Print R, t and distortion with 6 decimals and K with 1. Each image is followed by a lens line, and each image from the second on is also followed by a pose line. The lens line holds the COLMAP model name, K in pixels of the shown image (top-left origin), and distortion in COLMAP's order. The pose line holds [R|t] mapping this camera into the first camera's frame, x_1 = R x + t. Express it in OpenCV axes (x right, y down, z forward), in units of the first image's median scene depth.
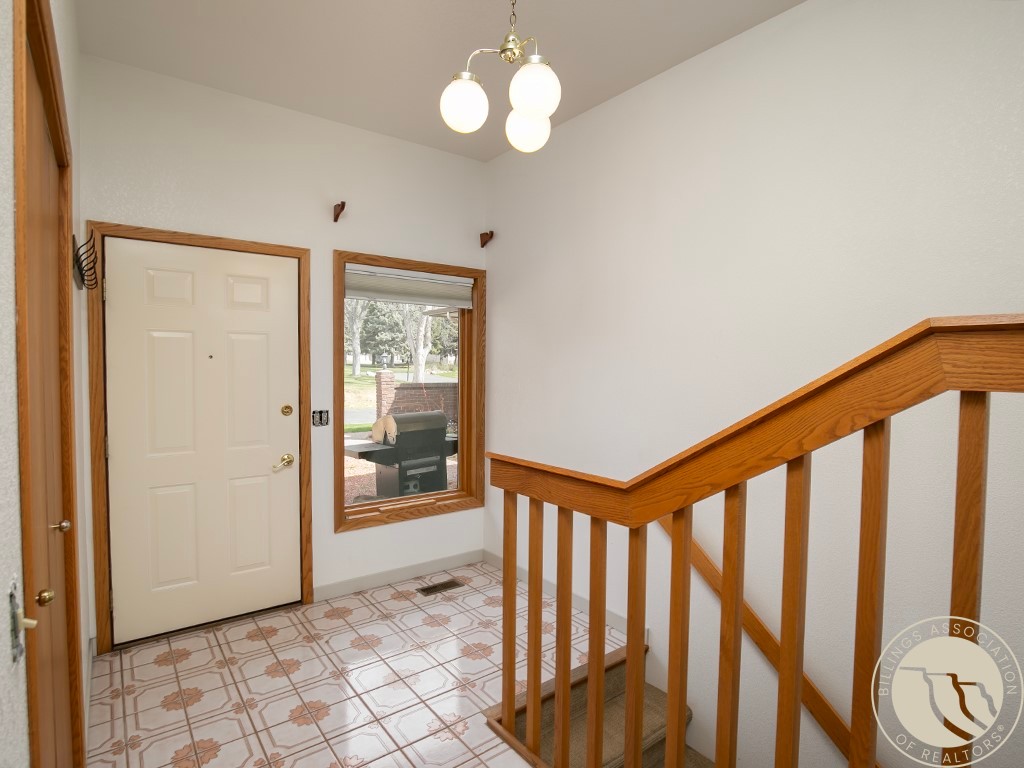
lens RADIAL K [[536.2, 0, 517.1], [0, 536.2, 384.4], [0, 0, 1]] dist [-0.030562, 0.000066]
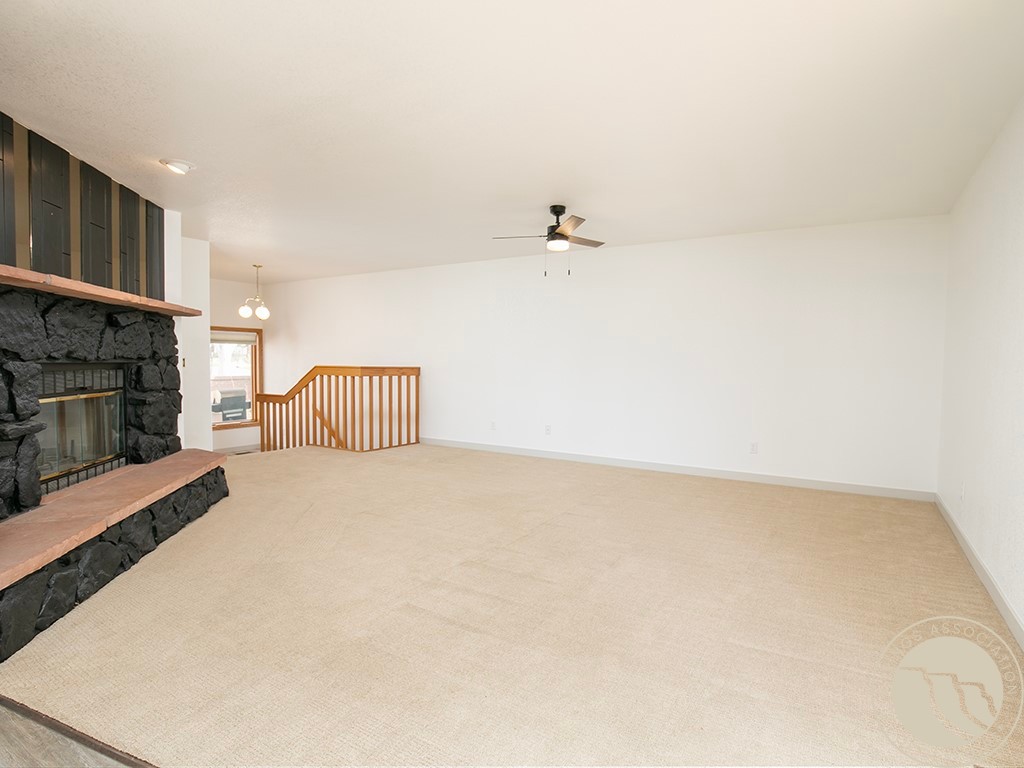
lens RADIAL K [[536.2, 0, 517.1], [0, 536.2, 384.4], [0, 0, 1]] dist [-0.030562, 0.000066]
pose [[0.947434, -0.001660, 0.319948, 0.228531], [-0.003670, 0.999864, 0.016054, -0.004085], [-0.319931, -0.016384, 0.947299, -1.446778]]
